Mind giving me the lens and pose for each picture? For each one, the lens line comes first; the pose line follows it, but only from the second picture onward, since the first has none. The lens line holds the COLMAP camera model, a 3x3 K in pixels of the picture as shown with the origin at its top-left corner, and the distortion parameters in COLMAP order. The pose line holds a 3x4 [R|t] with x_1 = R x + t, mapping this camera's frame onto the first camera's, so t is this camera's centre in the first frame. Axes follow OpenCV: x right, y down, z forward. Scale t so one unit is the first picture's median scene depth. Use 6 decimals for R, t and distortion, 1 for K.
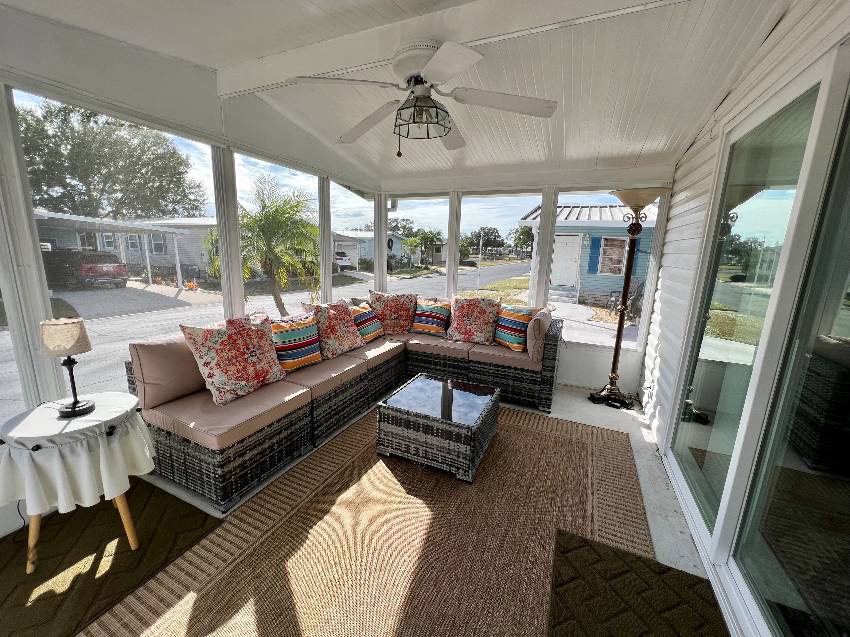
lens RADIAL K [[340.7, 0, 423.0], [0, 340.7, 317.2], [0, 0, 1]] dist [0.001023, 0.000144]
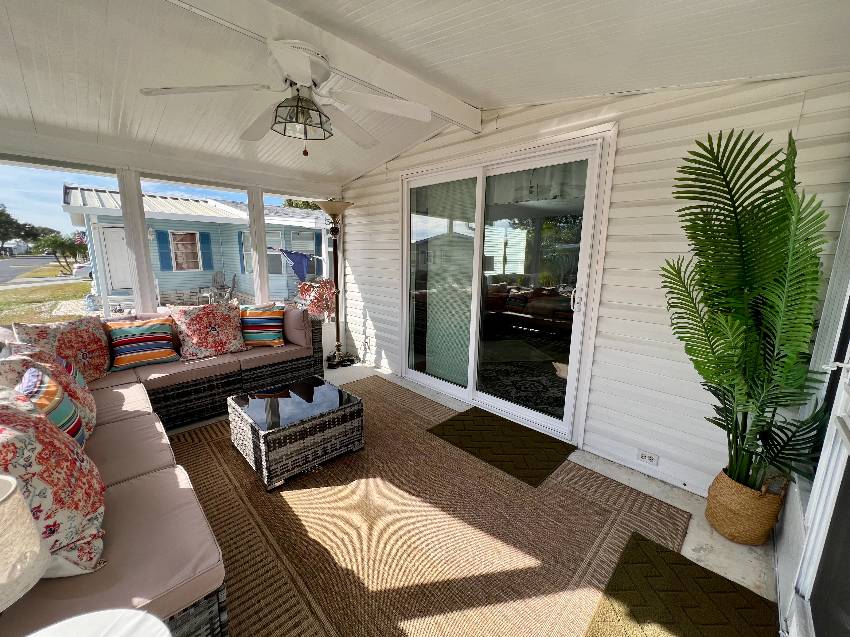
lens RADIAL K [[340.7, 0, 421.5], [0, 340.7, 317.0], [0, 0, 1]] dist [0.001023, 0.000144]
pose [[0.358378, -0.199294, 0.912057, -0.507749], [0.185511, 0.972669, 0.139645, -0.051817], [-0.914959, 0.119151, 0.385554, 0.204355]]
